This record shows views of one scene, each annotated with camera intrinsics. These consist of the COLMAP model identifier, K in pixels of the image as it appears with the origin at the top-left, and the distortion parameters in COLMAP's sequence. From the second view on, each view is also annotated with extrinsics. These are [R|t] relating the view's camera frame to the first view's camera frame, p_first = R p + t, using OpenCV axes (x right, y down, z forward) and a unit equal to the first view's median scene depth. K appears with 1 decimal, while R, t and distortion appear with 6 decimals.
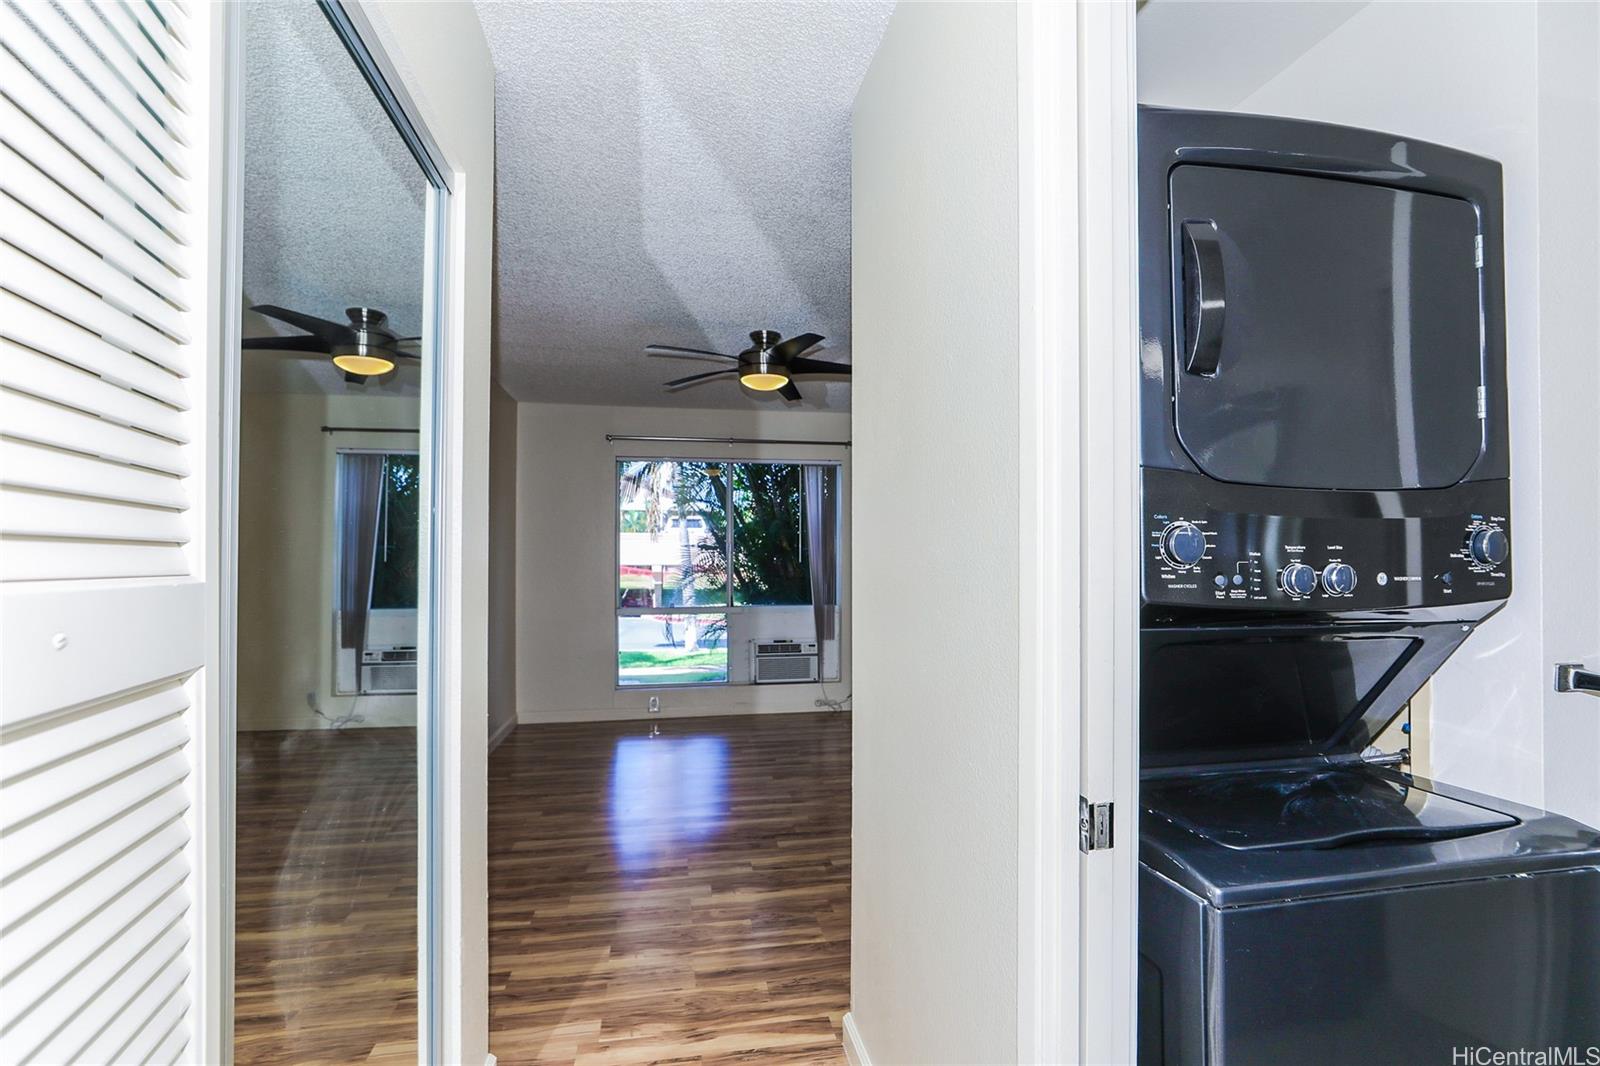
lens RADIAL K [[735.1, 0, 807.2], [0, 735.1, 532.4], [0, 0, 1]] dist [-0.020246, 0.000481]
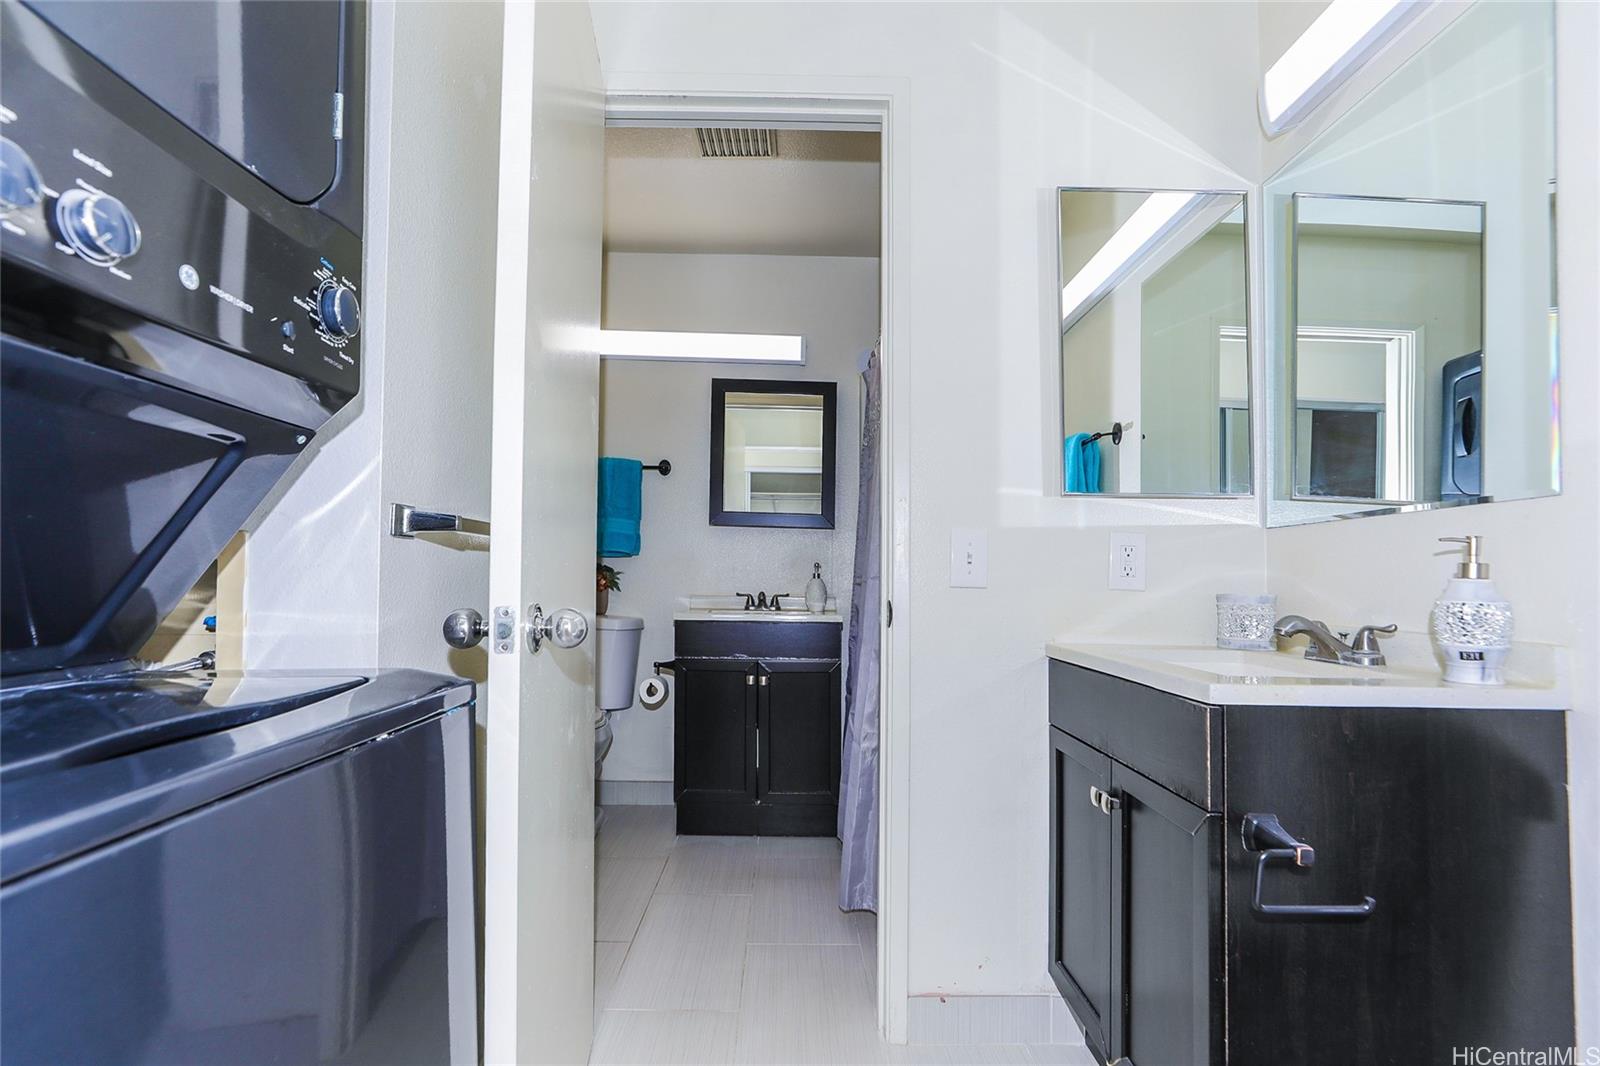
lens RADIAL K [[735.1, 0, 807.9], [0, 735.1, 533.8], [0, 0, 1]] dist [-0.020246, 0.000481]
pose [[0.180945, 0.013800, 0.983396, 0.217238], [-0.026474, 0.999608, -0.009156, 0.163257], [-0.983137, -0.024378, 0.181239, 0.276674]]
